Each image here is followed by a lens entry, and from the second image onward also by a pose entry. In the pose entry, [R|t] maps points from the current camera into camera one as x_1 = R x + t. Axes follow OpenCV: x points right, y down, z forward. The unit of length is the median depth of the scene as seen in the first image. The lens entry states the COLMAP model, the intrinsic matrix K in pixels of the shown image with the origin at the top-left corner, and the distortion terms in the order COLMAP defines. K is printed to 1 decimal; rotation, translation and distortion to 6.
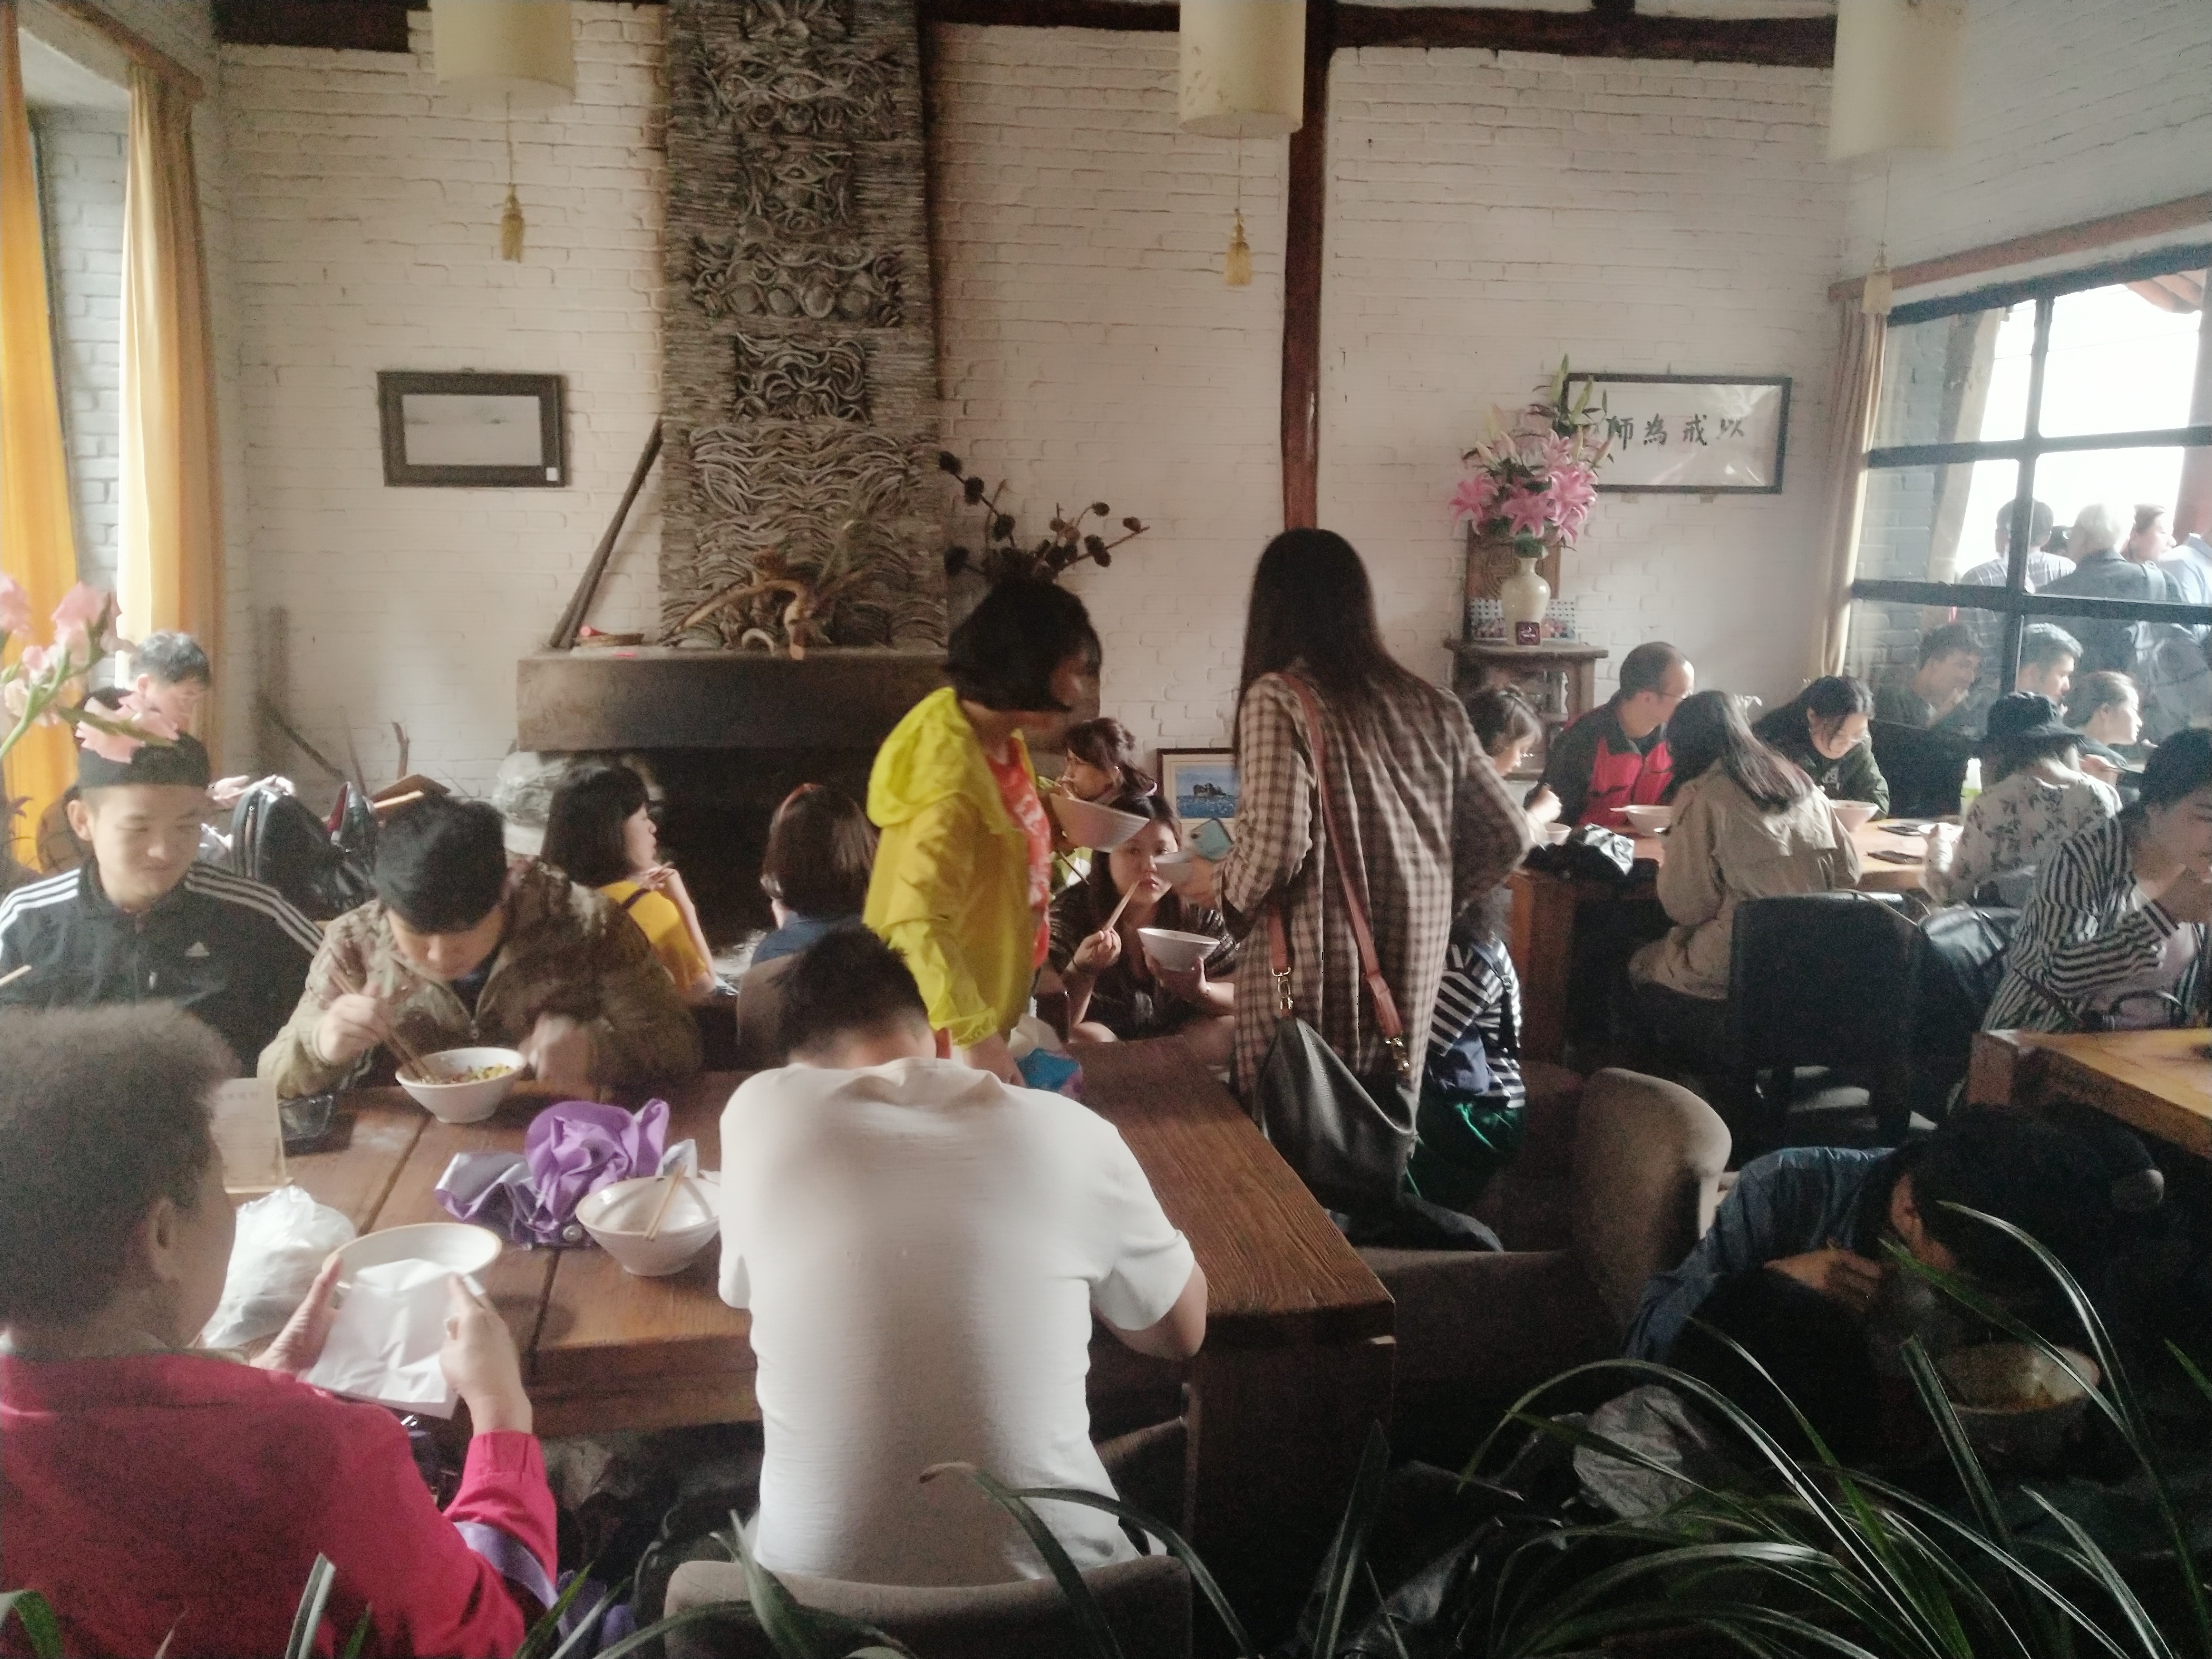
lens RADIAL K [[1775.4, 0, 1103.5], [0, 1775.4, 828.5], [0, 0, 1]] dist [-0.005127, 0.012527]
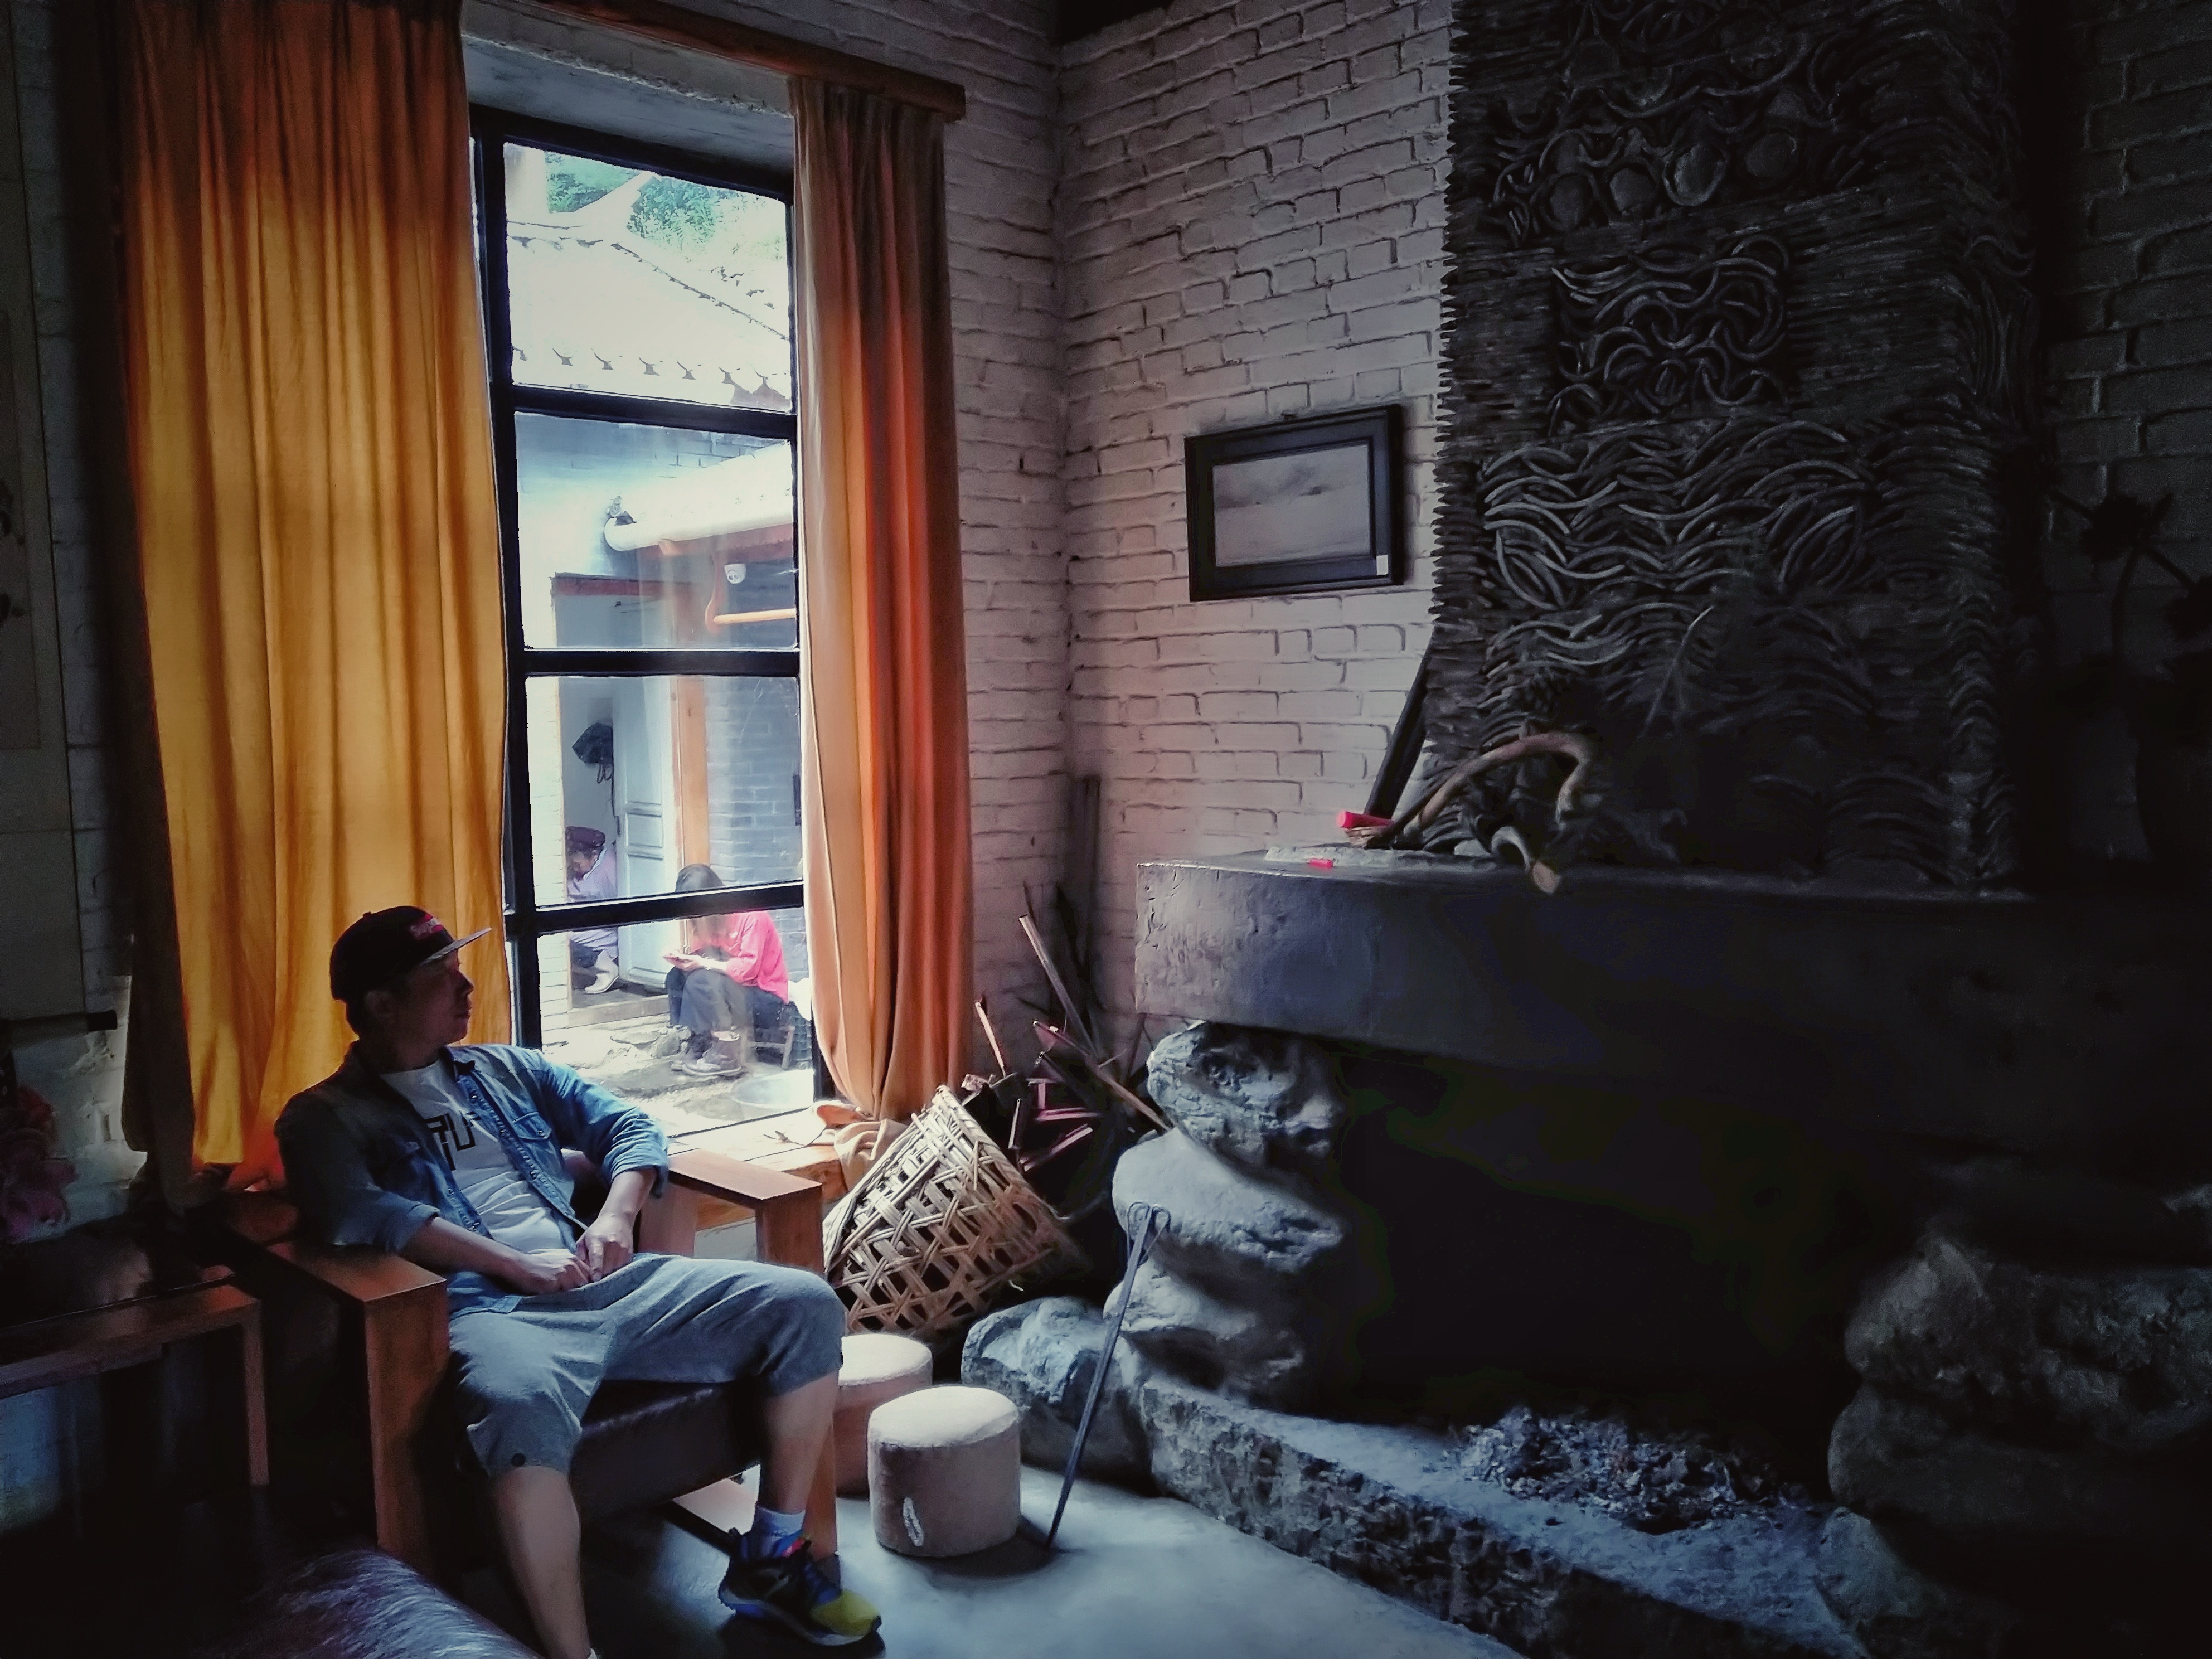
lens RADIAL K [[1775.4, 0, 1107.2], [0, 1775.4, 824.8], [0, 0, 1]] dist [-0.005127, 0.012527]
pose [[0.577966, 0.040648, -0.815048, 0.152024], [-0.113145, 0.993104, -0.030705, -0.082617], [0.808179, 0.109965, 0.578579, 0.597342]]
